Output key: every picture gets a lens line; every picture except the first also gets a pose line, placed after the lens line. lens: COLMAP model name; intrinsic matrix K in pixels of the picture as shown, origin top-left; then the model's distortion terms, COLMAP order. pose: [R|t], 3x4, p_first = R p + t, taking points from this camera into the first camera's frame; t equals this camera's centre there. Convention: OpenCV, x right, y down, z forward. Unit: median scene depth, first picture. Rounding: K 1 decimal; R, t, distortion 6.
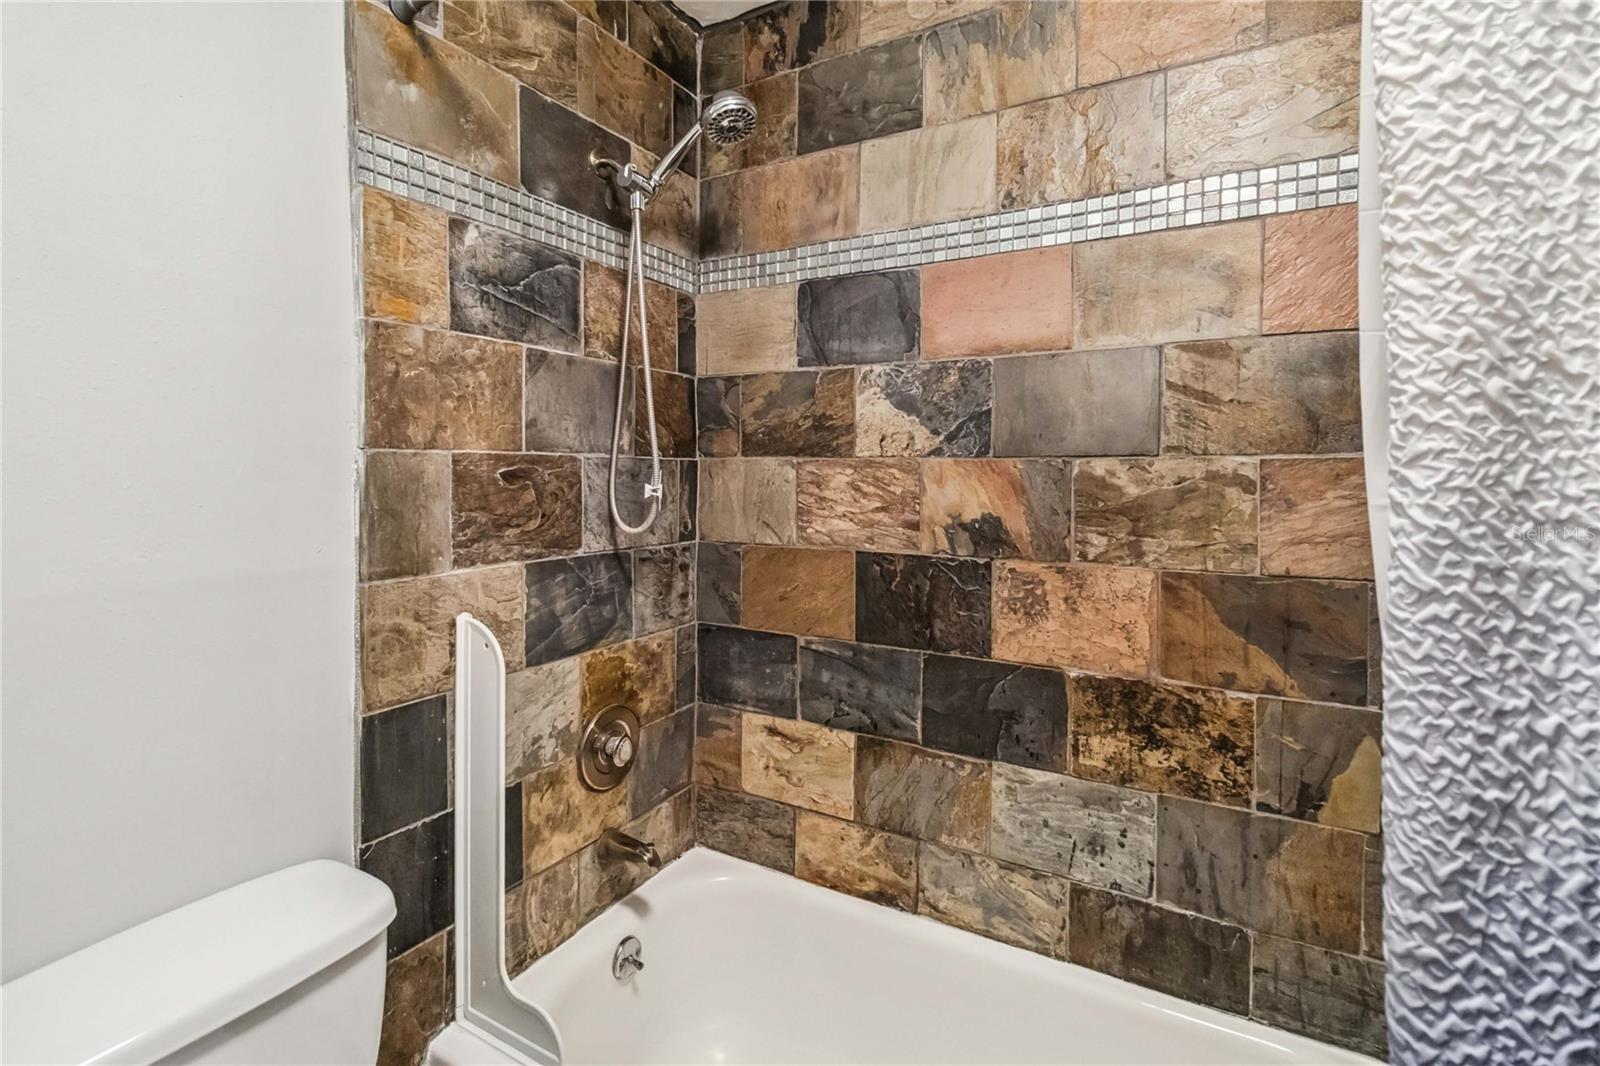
lens RADIAL K [[744.0, 0, 805.0], [0, 744.0, 530.3], [0, 0, 1]] dist [0.004850, -0.000722]
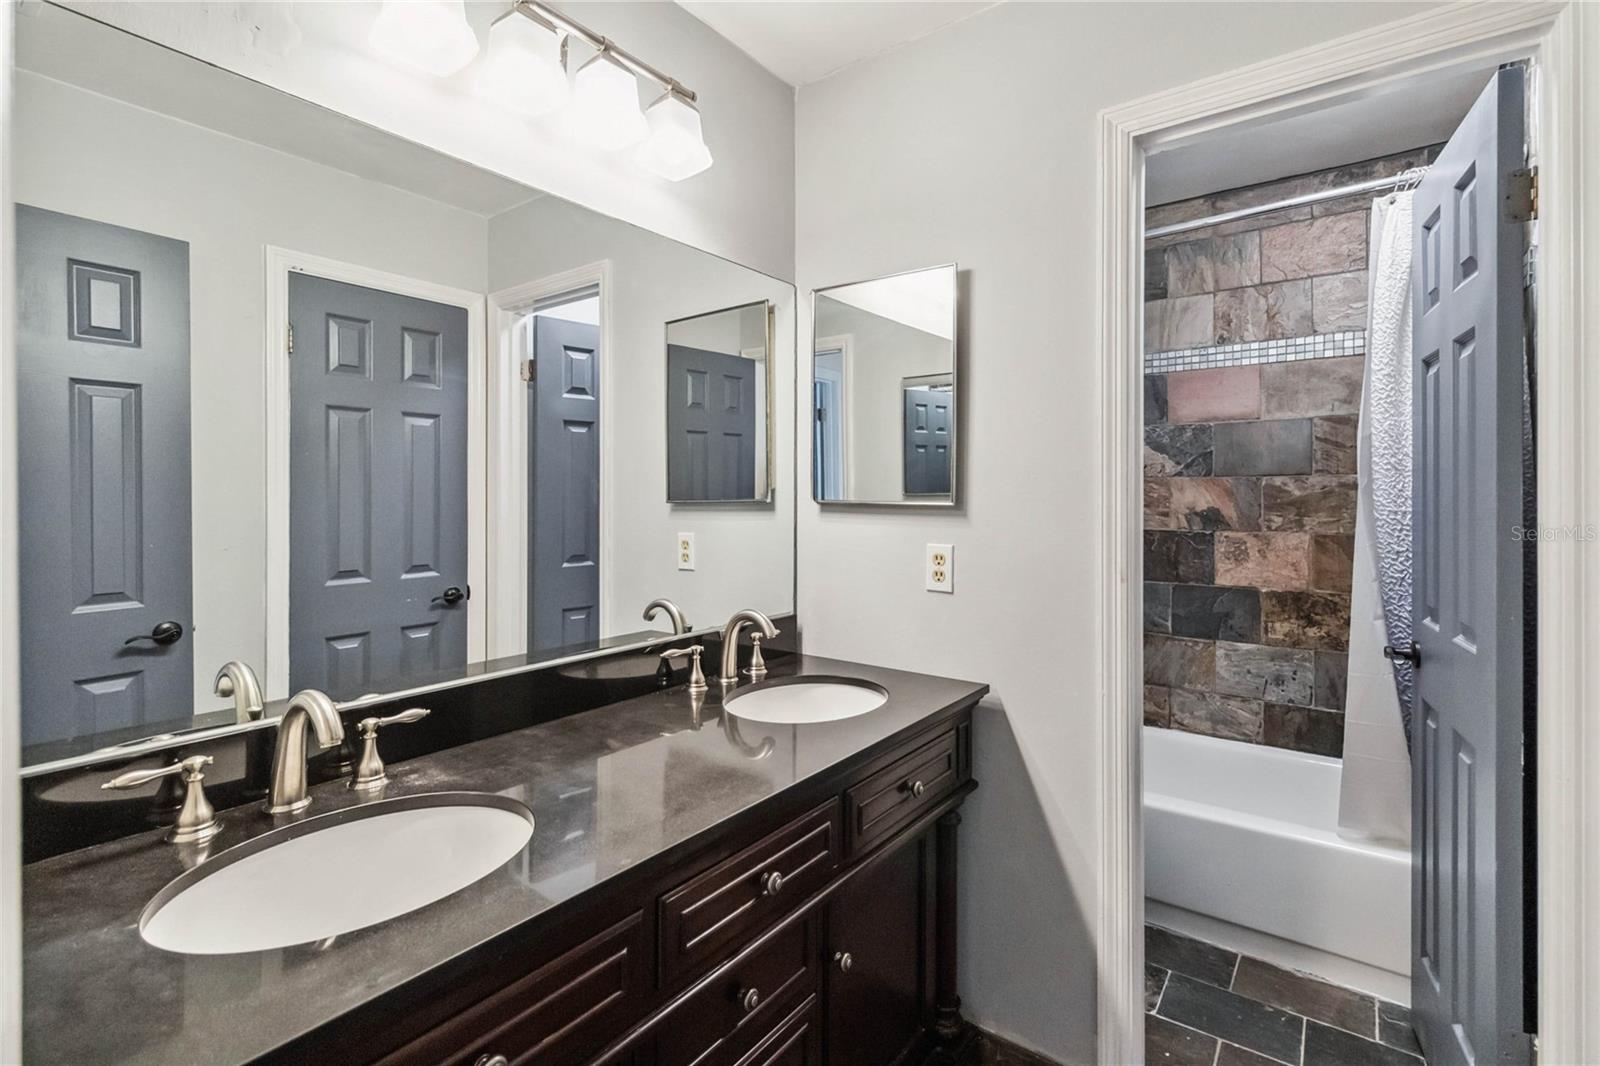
lens RADIAL K [[744.0, 0, 791.8], [0, 744.0, 526.8], [0, 0, 1]] dist [0.004850, -0.000722]
pose [[0.977583, -0.007753, -0.210408, -0.405121], [0.003532, 0.999785, -0.020426, 0.064645], [0.210521, 0.019225, 0.977400, -1.085093]]
